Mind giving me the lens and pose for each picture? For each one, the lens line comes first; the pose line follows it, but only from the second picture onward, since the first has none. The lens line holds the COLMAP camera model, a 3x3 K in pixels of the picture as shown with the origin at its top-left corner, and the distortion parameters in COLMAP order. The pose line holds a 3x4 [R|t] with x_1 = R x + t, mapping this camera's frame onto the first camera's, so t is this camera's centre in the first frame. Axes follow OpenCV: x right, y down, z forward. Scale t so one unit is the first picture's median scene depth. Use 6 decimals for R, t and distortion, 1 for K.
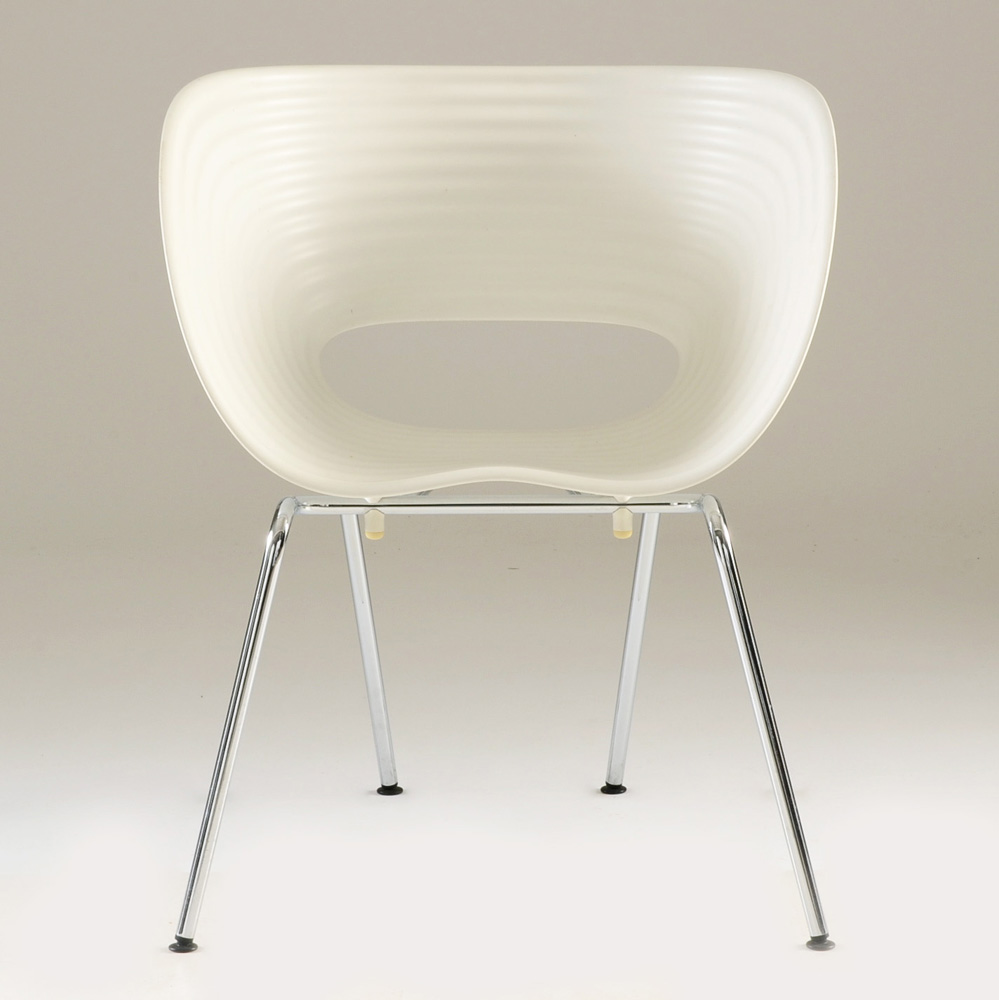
lens RADIAL K [[5417.9, 0, 498.6], [0, 5417.9, 500.5], [0, 0, 1]] dist [1.057880, 0.000000]
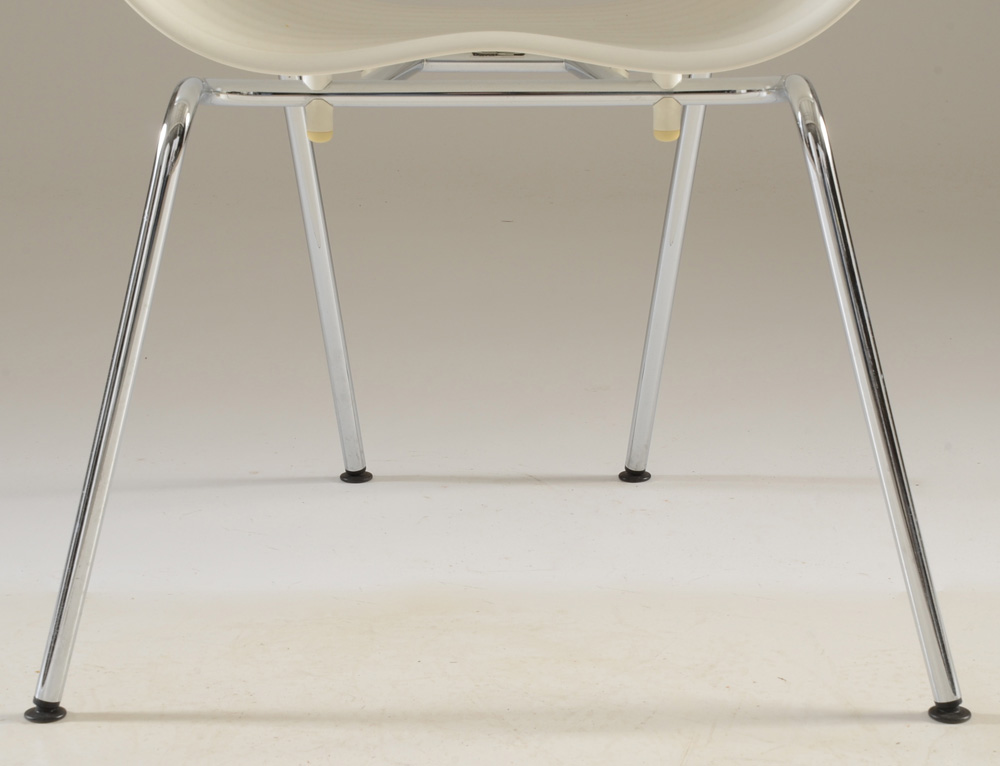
lens RADIAL K [[3074.1, 0, 499.4], [0, 3074.1, 382.9], [0, 0, 1]] dist [0.088887, 0.000000]
pose [[0.999992, 0.002263, 0.003158, -0.000342], [-0.002407, 0.998921, 0.046371, 0.020079], [-0.003049, -0.046379, 0.998919, 0.597506]]
